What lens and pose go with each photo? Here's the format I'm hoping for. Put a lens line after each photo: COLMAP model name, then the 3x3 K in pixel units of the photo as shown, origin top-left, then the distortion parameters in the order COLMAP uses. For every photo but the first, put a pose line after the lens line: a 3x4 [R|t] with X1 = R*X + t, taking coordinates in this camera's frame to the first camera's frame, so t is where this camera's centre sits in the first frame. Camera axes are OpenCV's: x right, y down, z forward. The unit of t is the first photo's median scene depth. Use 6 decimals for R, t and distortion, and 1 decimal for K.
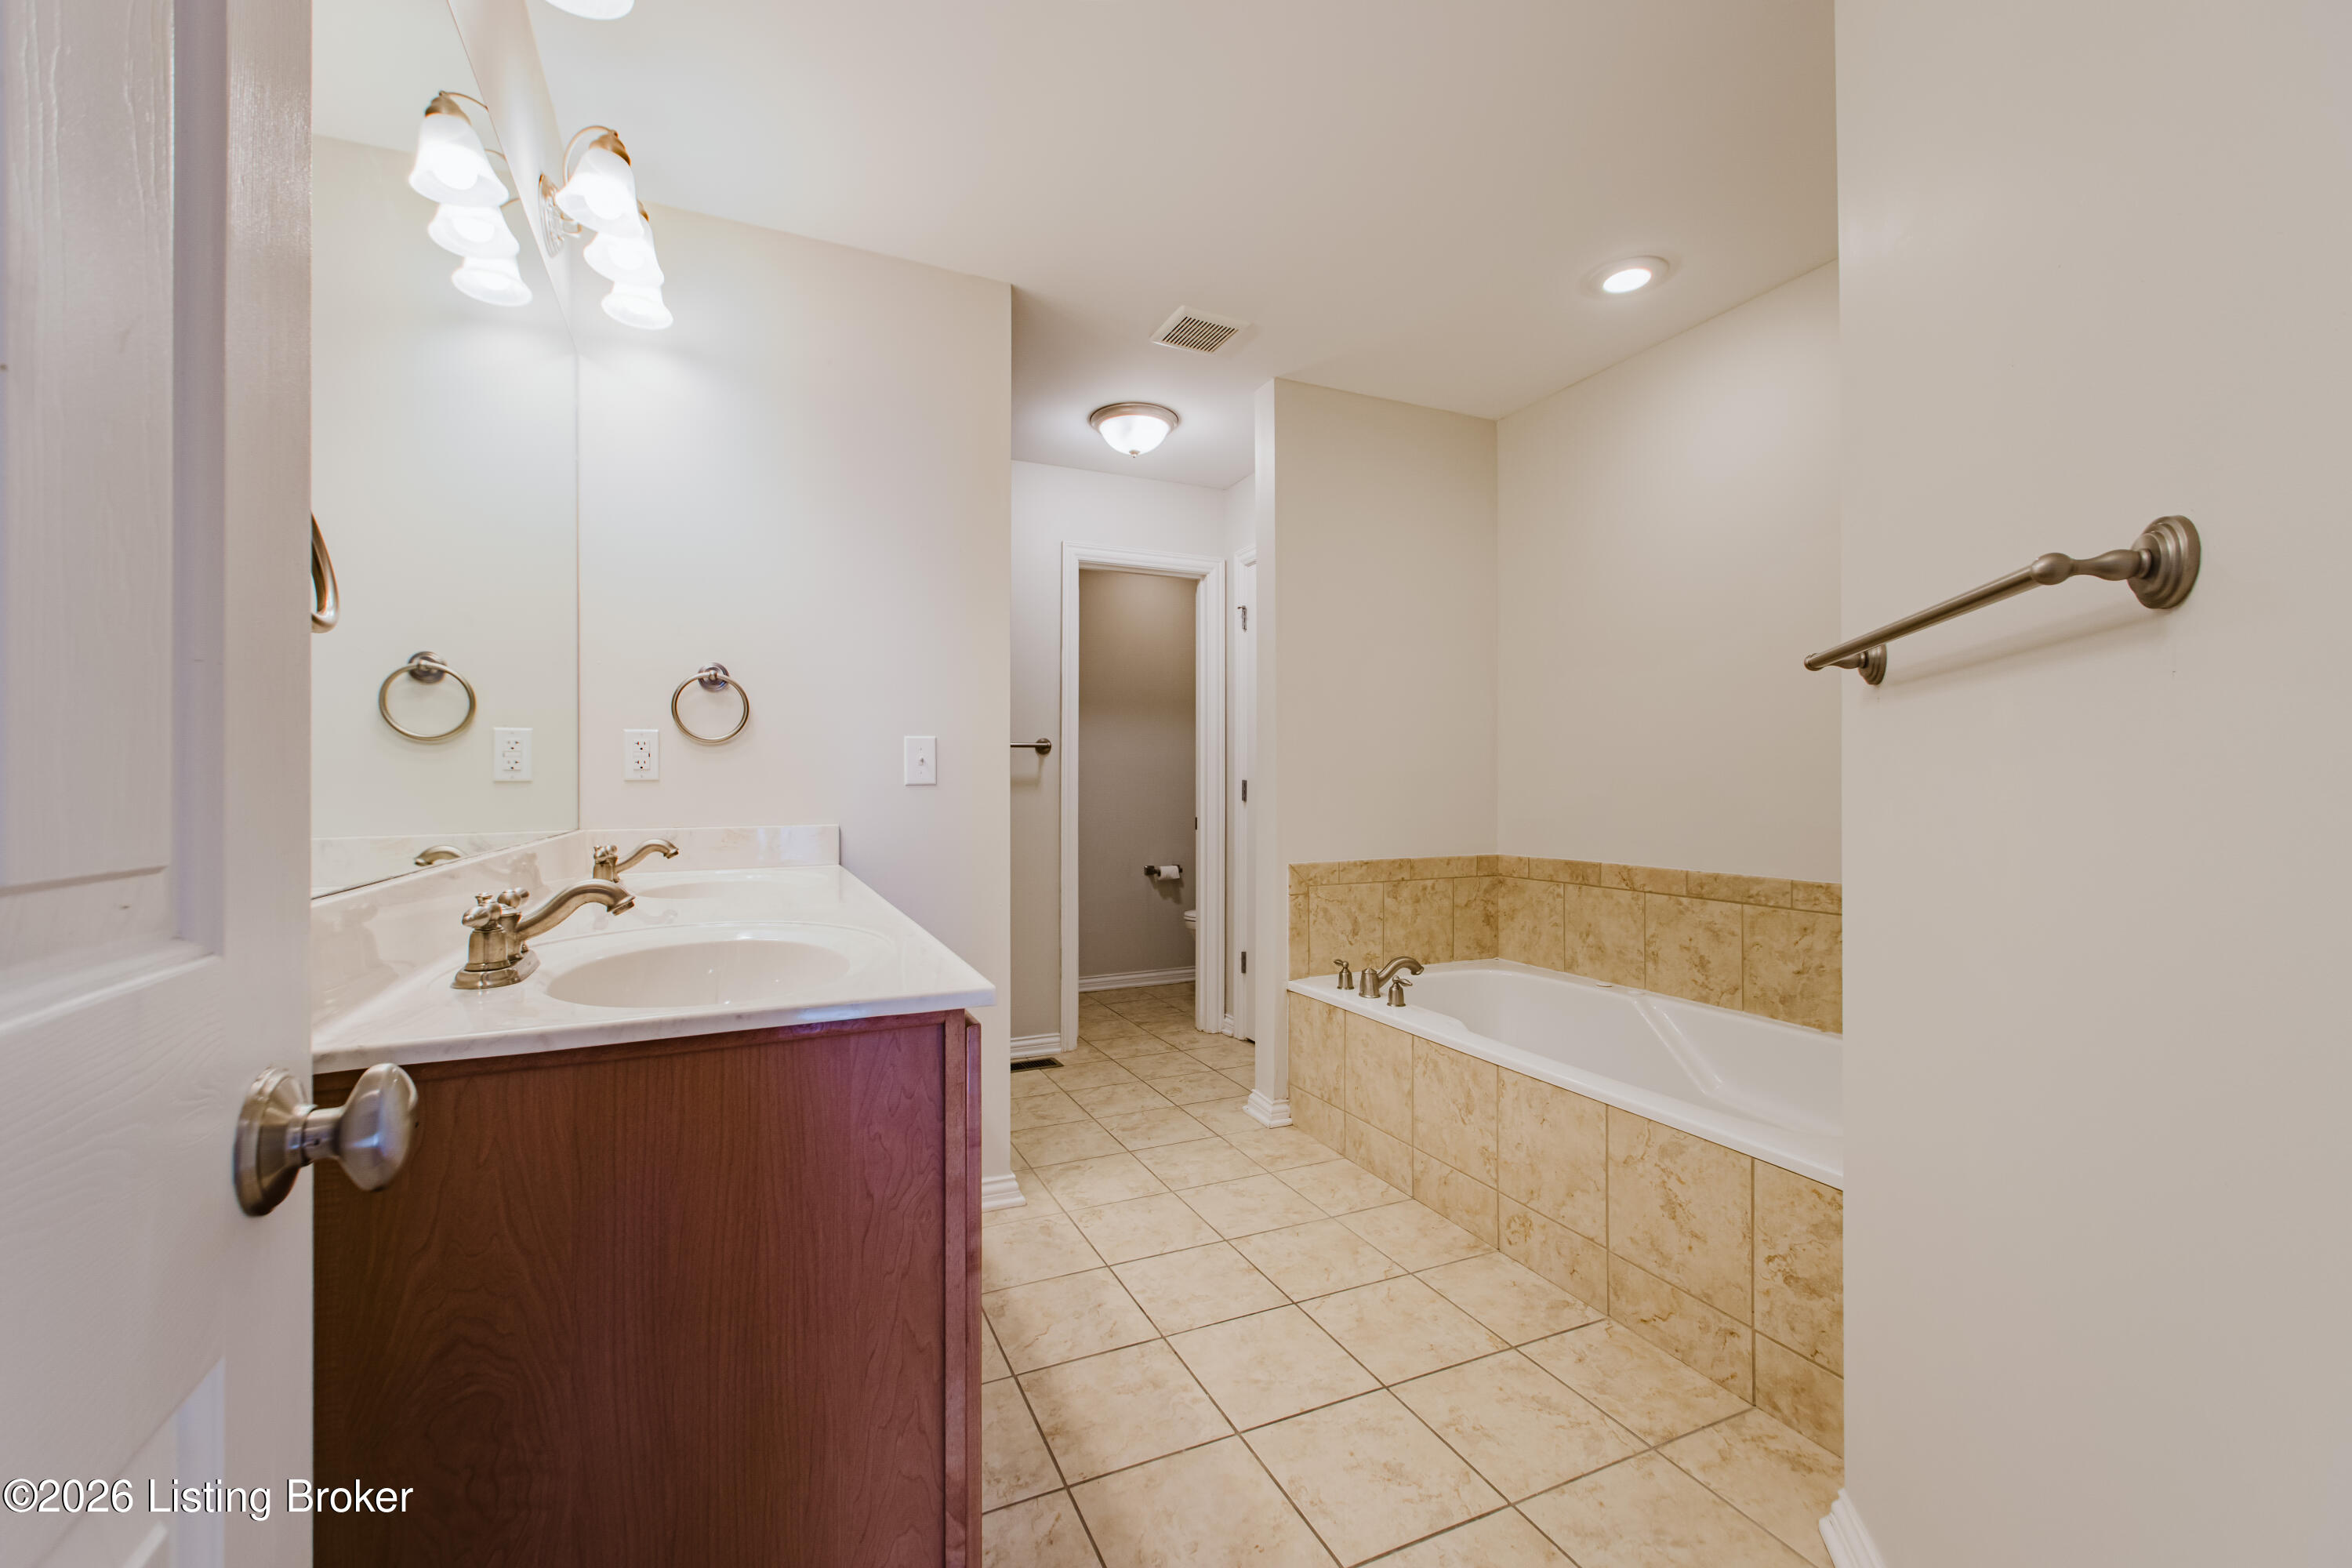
lens RADIAL K [[952.6, 0, 1167.3], [0, 952.6, 816.8], [0, 0, 1]] dist [0.018634, -0.009368]
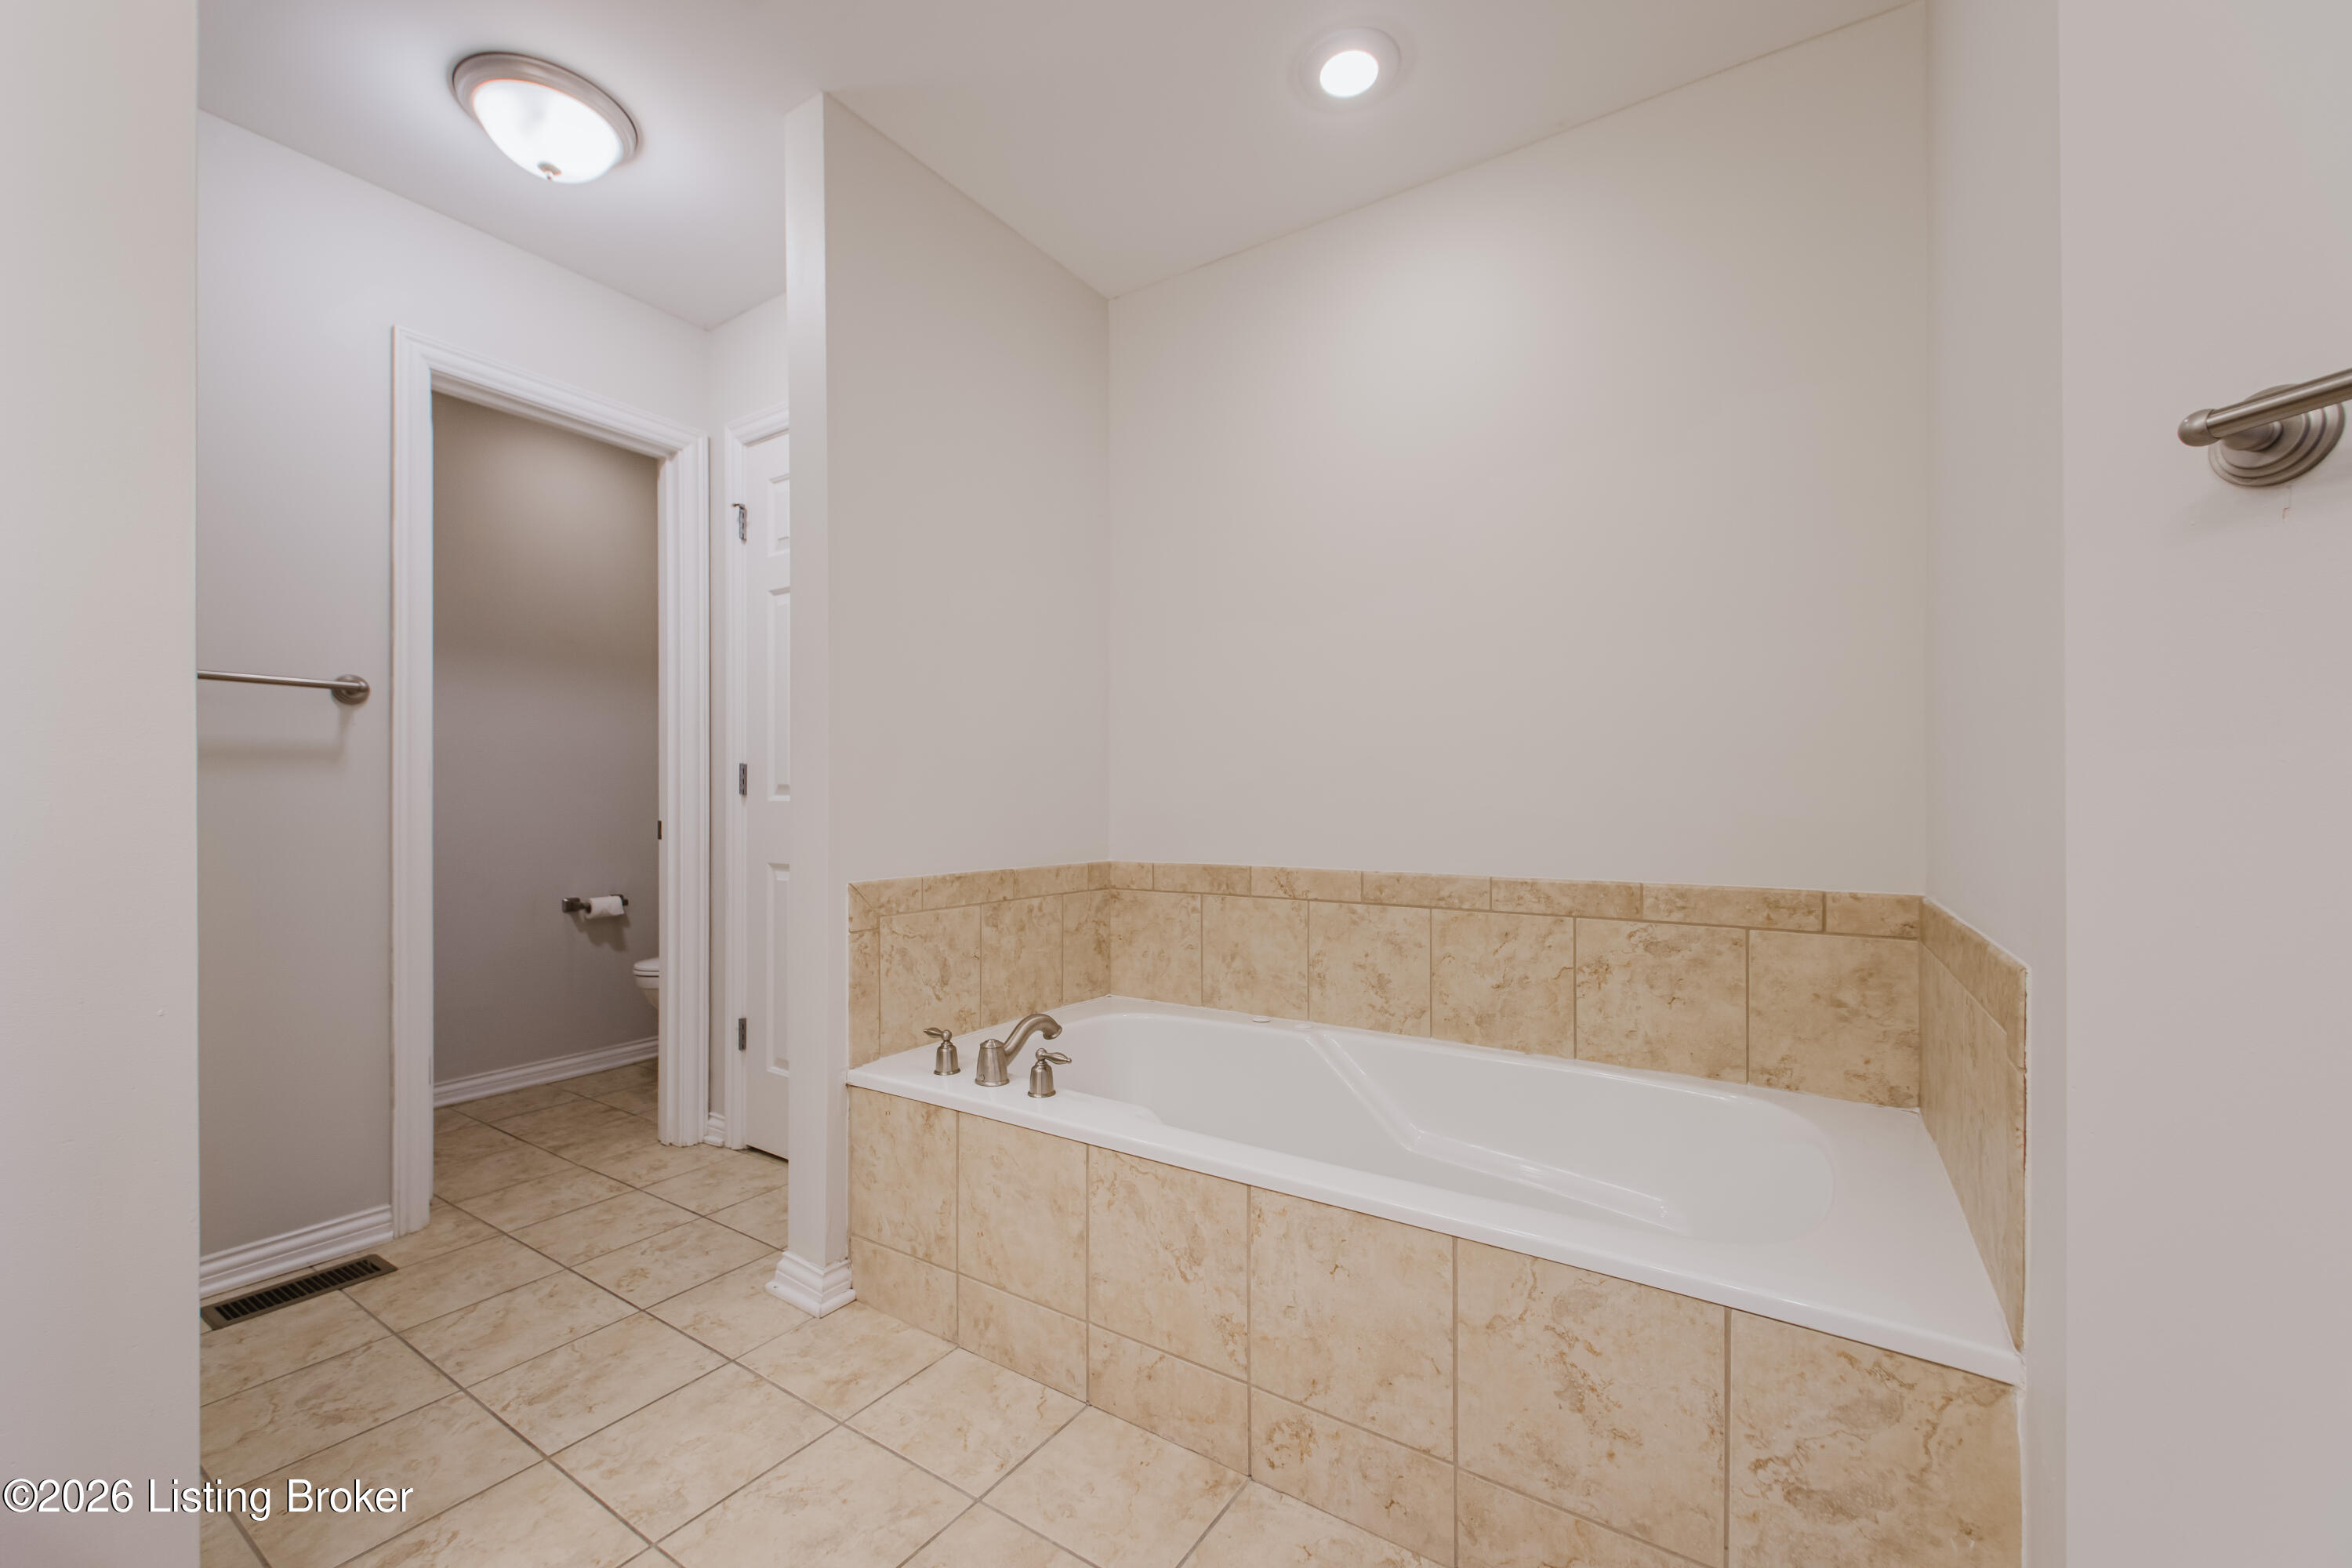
lens RADIAL K [[952.6, 0, 1167.3], [0, 952.6, 816.8], [0, 0, 1]] dist [0.018634, -0.009368]
pose [[0.852619, -0.003481, 0.522522, -0.025124], [0.013773, 0.999780, -0.015813, 0.020315], [-0.522352, 0.020679, 0.852479, 0.391895]]
